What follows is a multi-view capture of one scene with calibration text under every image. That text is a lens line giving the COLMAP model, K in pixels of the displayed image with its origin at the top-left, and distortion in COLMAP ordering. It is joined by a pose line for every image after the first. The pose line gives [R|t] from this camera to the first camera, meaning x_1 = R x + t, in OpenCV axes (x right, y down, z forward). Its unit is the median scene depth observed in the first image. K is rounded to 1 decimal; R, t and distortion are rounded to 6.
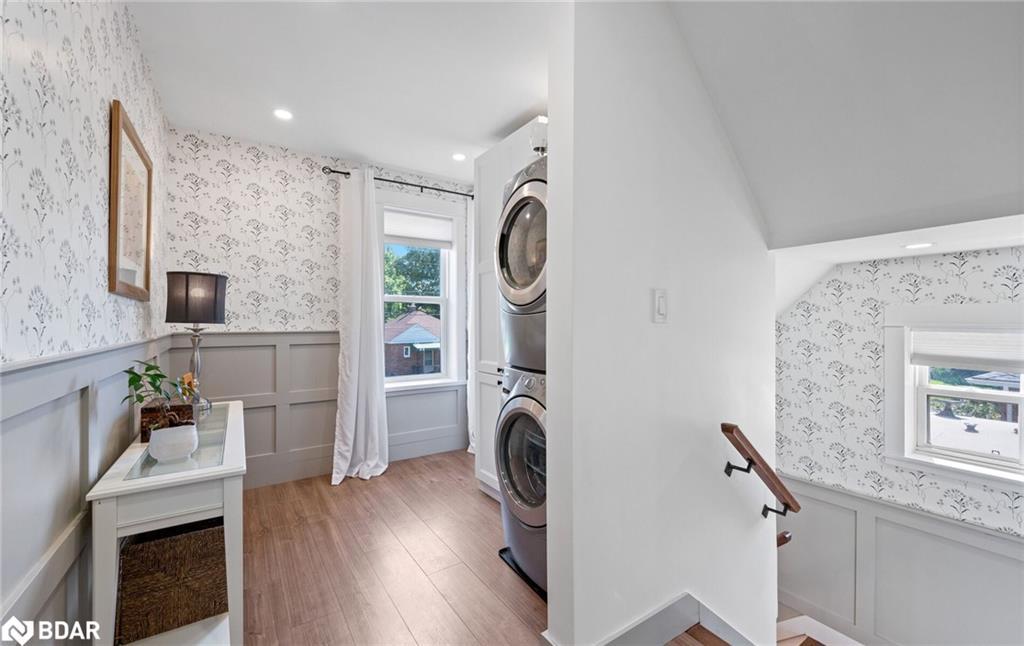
lens RADIAL K [[409.7, 0, 510.8], [0, 409.7, 317.5], [0, 0, 1]] dist [-0.001376, -0.000139]
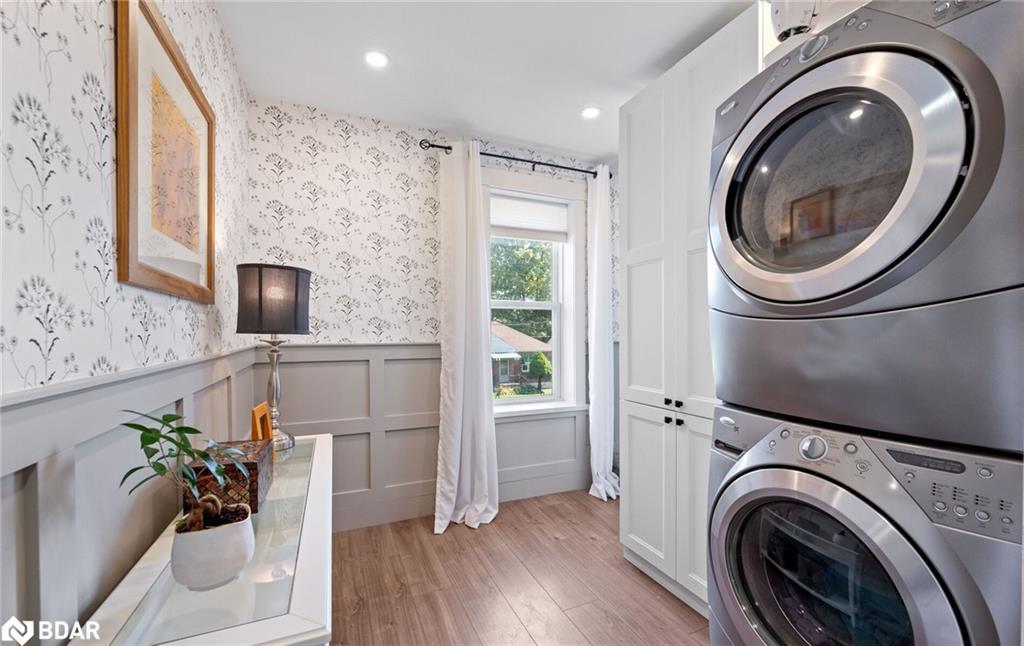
lens RADIAL K [[412.8, 0, 509.1], [0, 412.8, 338.3], [0, 0, 1]] dist [0.001375, 0.000070]
pose [[0.983282, 0.004000, -0.182046, -0.143656], [0.000834, 0.999649, 0.026472, 0.001597], [0.182088, -0.026181, 0.982934, 0.231712]]
